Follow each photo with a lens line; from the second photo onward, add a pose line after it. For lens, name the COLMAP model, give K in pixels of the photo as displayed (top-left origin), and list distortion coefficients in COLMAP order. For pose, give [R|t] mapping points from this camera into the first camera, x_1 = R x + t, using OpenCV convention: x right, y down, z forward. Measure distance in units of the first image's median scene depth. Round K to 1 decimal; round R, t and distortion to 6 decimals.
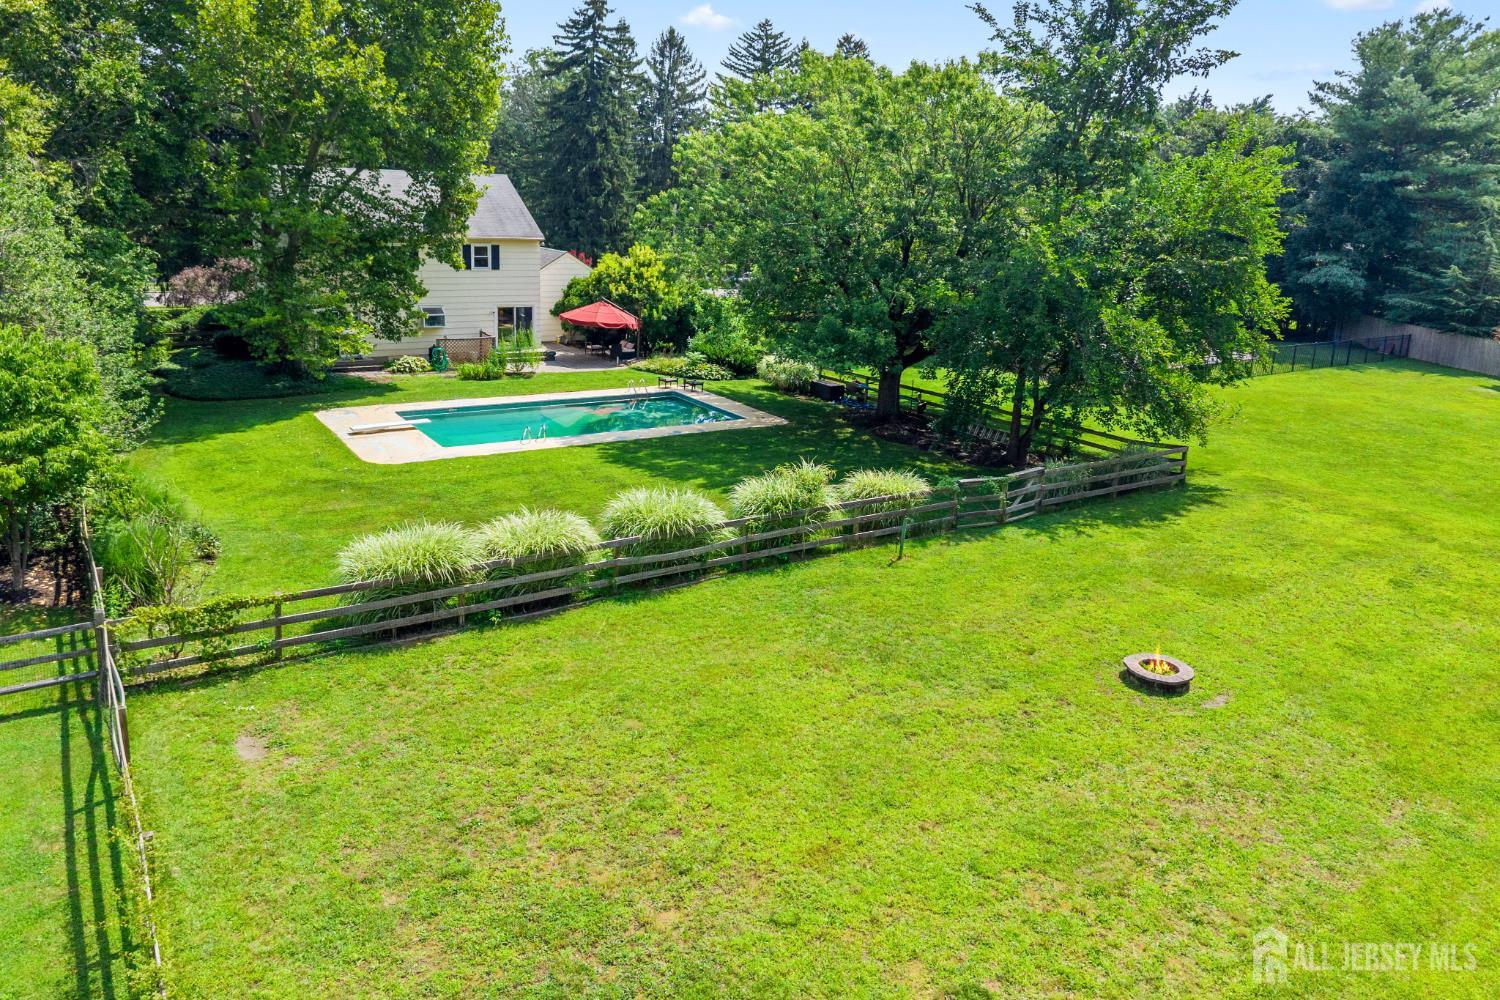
lens RADIAL K [[1070.0, 0, 723.1], [0, 1070.0, 421.5], [0, 0, 1]] dist [0.009041, 0.001122]
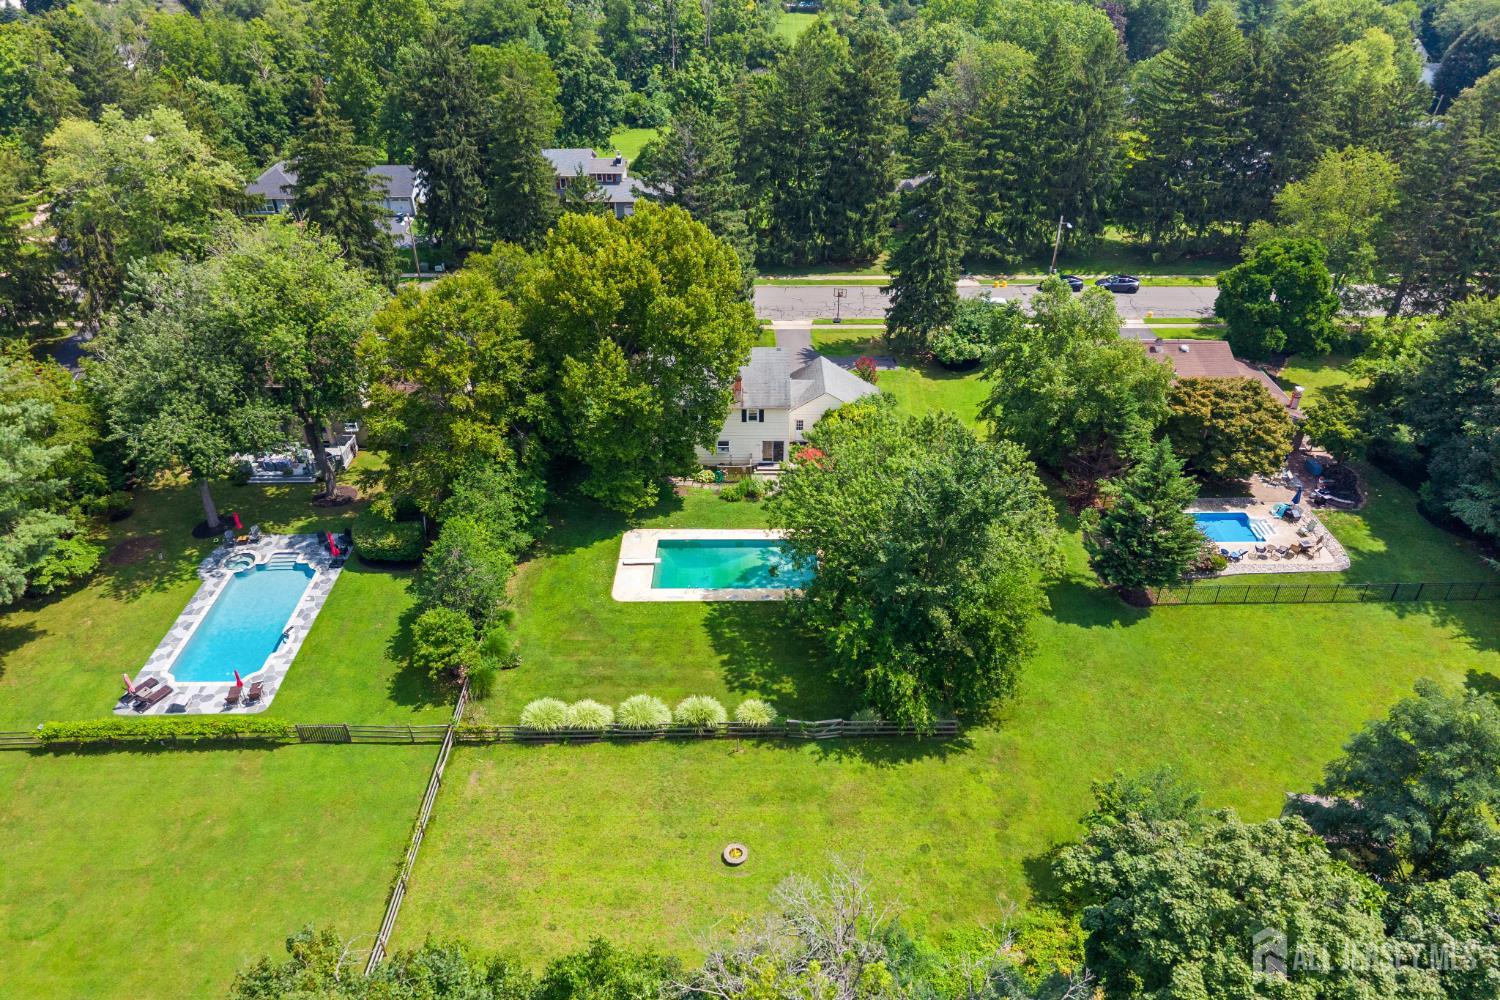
lens RADIAL K [[1021.4, 0, 751.0], [0, 1021.4, 489.9], [0, 0, 1]] dist [-0.001284, -0.003000]
pose [[0.843269, 0.257025, -0.472055, 0.603168], [-0.079374, 0.928175, 0.363581, -0.672662], [0.531599, -0.269127, 0.803102, -0.356301]]
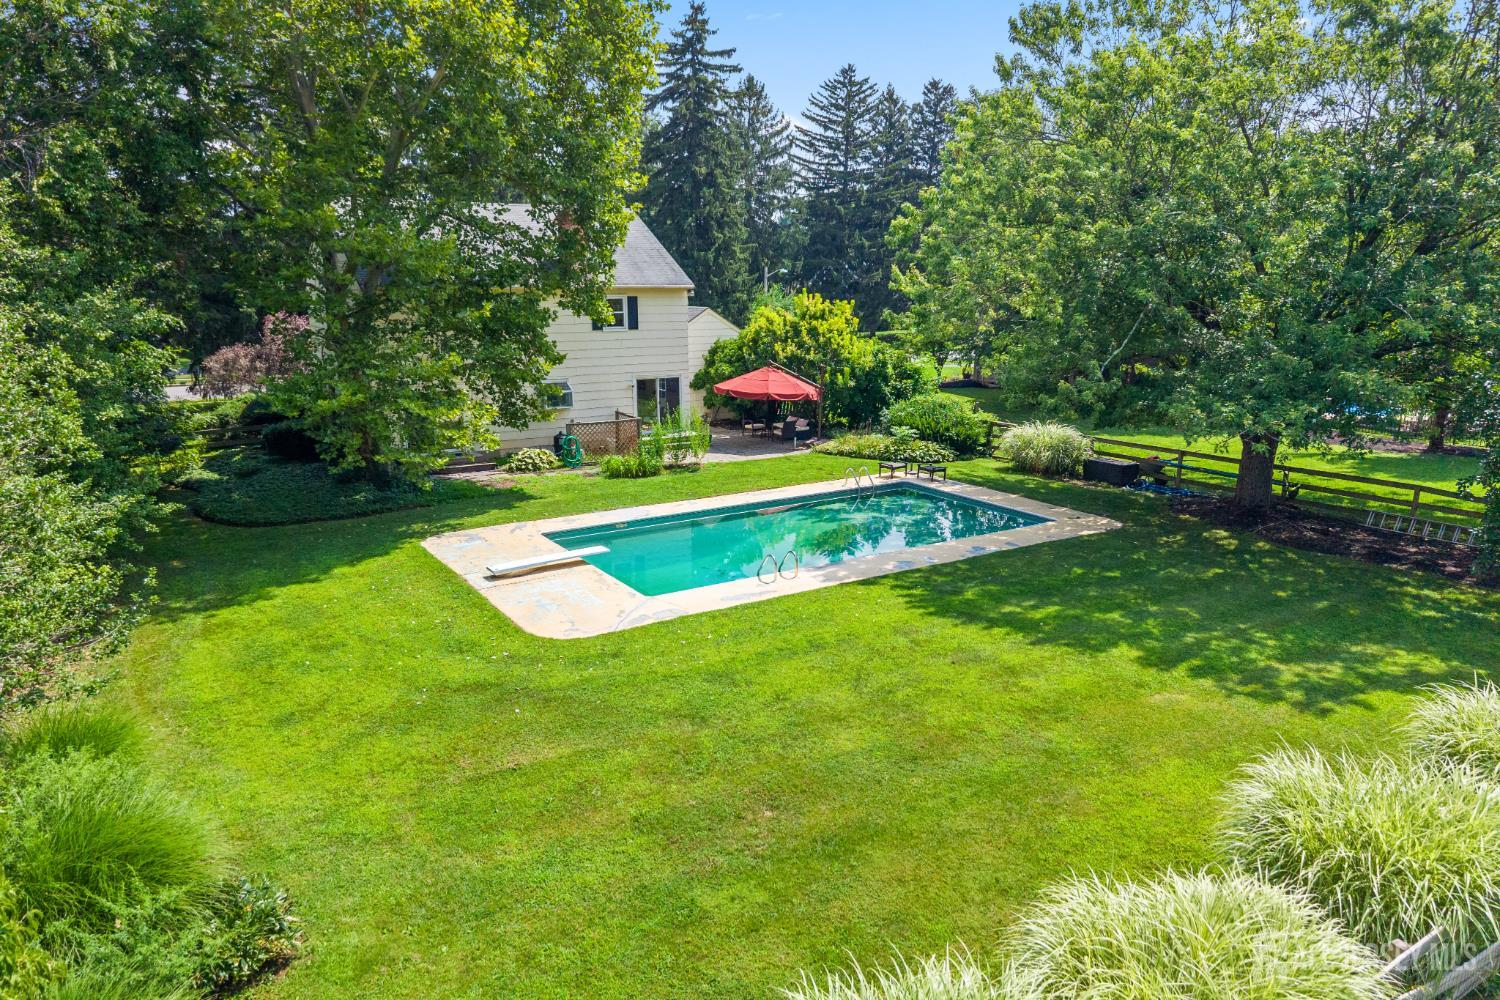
lens RADIAL K [[999.6, 0, 750.0], [0, 999.6, 500.0], [0, 0, 1]] dist [0.021334, -0.002731]
pose [[0.999140, -0.041243, 0.004392, -0.148180], [0.041216, 0.999132, 0.006019, -0.023668], [-0.004637, -0.005833, 0.999972, 0.313892]]
